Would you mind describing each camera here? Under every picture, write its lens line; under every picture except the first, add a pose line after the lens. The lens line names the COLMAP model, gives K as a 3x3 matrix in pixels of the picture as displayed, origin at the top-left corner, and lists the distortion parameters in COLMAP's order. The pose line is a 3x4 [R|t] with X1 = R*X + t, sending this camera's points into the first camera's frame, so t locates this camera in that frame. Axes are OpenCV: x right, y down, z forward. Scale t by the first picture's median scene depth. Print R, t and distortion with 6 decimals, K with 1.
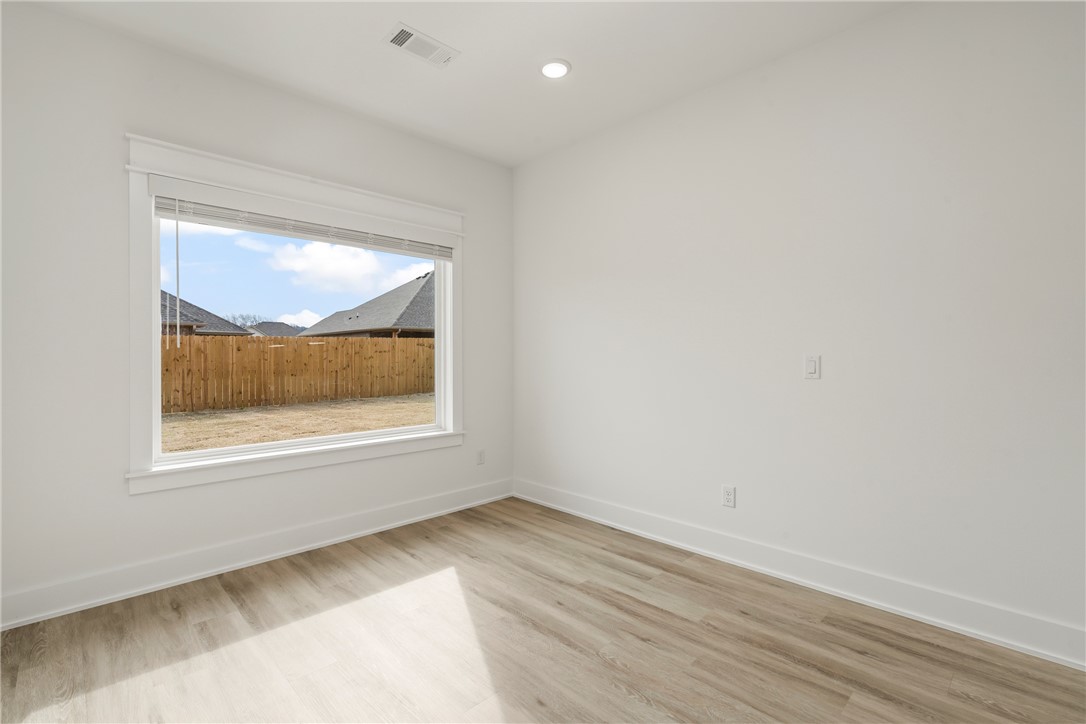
lens RADIAL K [[493.4, 0, 538.5], [0, 493.4, 357.3], [0, 0, 1]] dist [-0.003124, 0.001195]
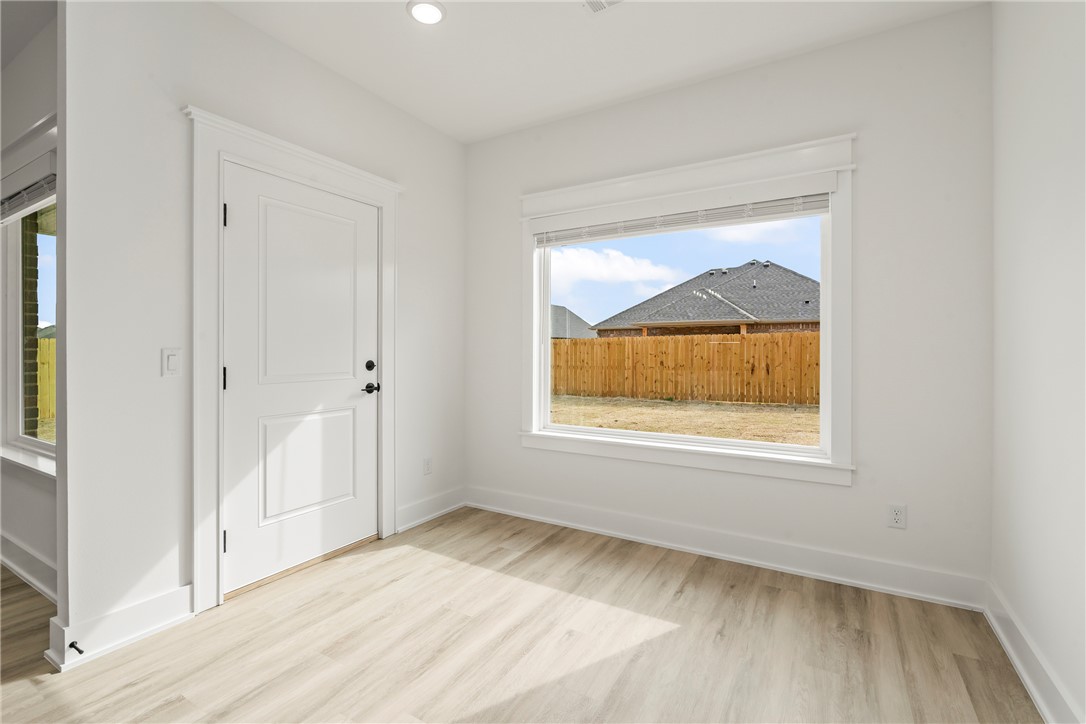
lens RADIAL K [[499.5, 0, 547.7], [0, 499.5, 351.7], [0, 0, 1]] dist [0.001247, 0.000898]
pose [[0.262231, 0.001995, -0.965003, 0.497082], [-0.006945, 0.999976, 0.000180, 0.001072], [0.964980, 0.006655, 0.262239, 0.568506]]
